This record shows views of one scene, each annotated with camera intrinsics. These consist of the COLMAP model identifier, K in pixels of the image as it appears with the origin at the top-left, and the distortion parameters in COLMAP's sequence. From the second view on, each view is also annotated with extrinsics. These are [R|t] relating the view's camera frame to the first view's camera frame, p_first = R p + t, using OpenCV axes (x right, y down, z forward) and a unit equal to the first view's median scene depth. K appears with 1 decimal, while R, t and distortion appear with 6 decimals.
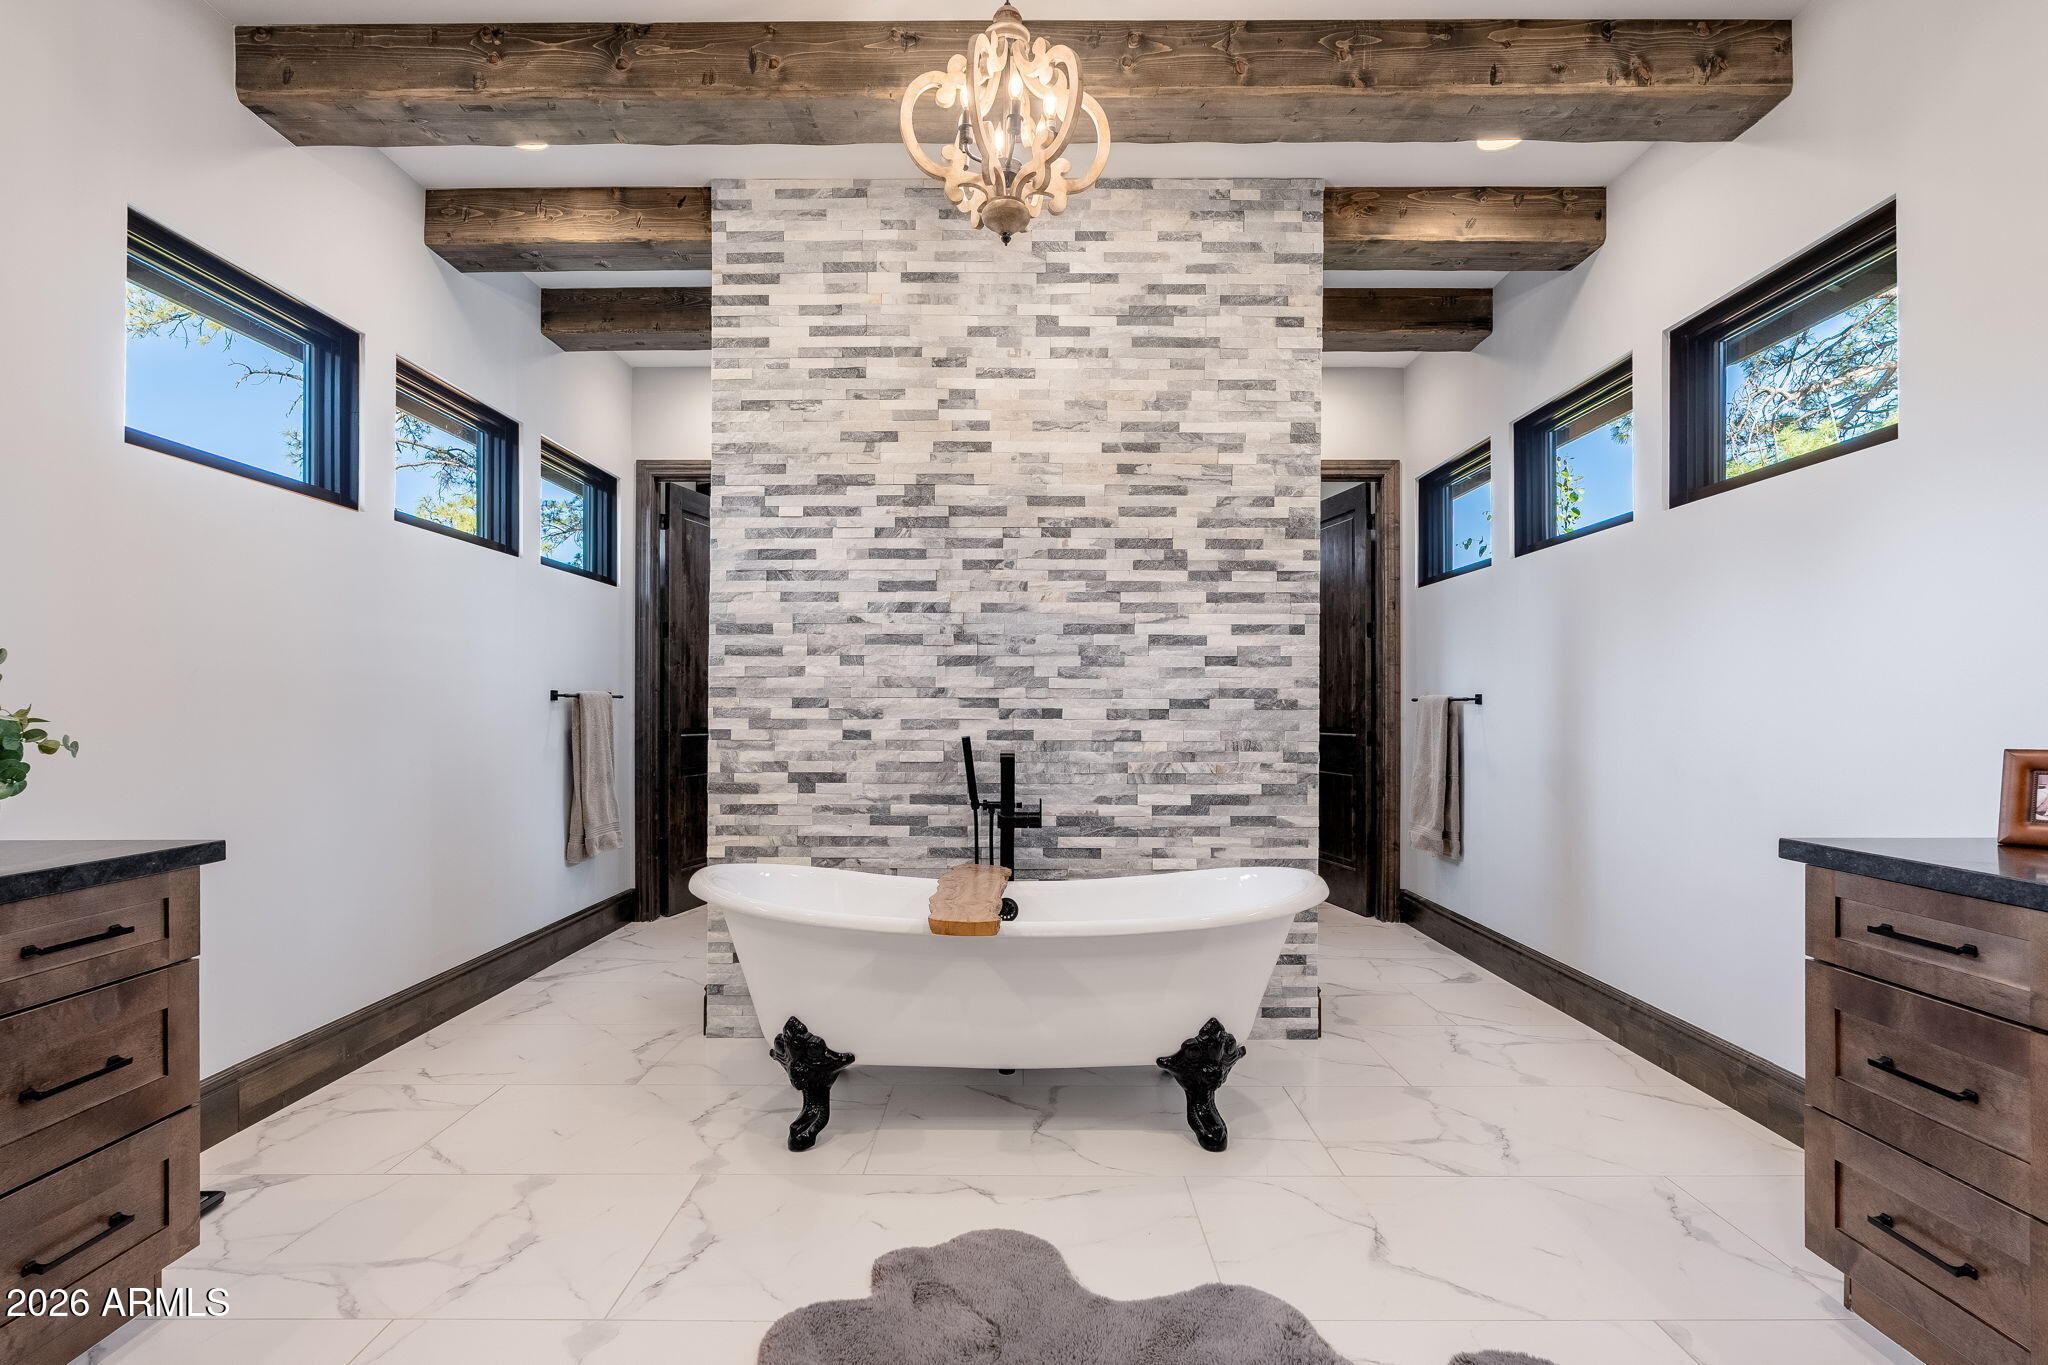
lens RADIAL K [[894.8, 0, 1023.3], [0, 894.8, 695.0], [0, 0, 1]] dist [-0.004779, -0.000580]
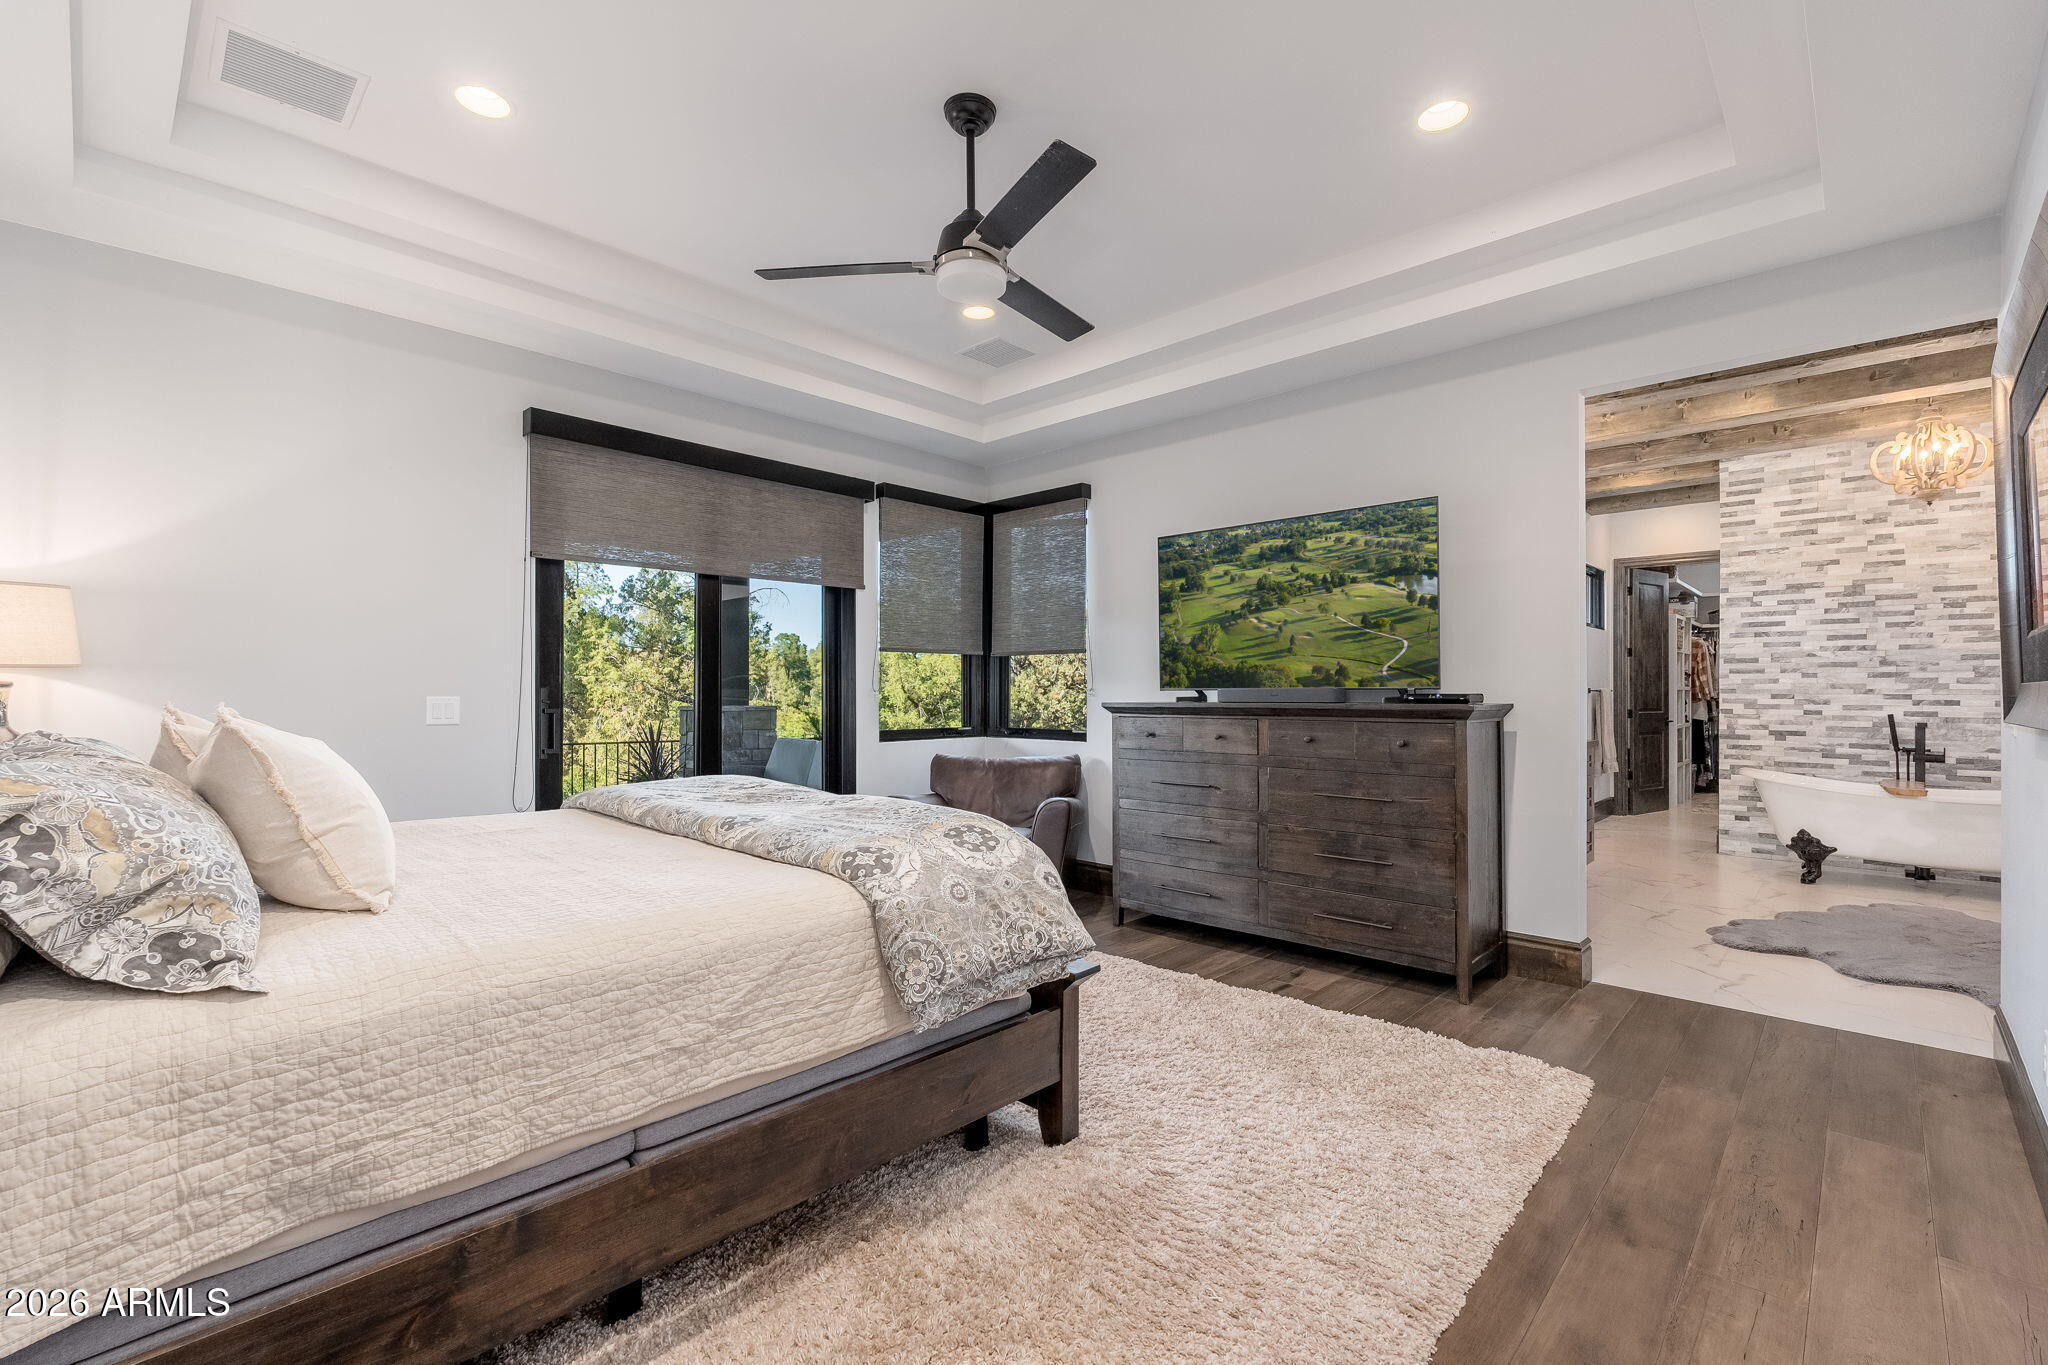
lens RADIAL K [[894.8, 0, 1016.0], [0, 894.8, 680.7], [0, 0, 1]] dist [-0.004779, -0.000580]
pose [[0.729609, -0.005087, -0.683846, -0.123394], [0.010000, 0.999945, 0.003231, -0.051191], [0.683792, -0.009196, 0.729619, -1.676068]]
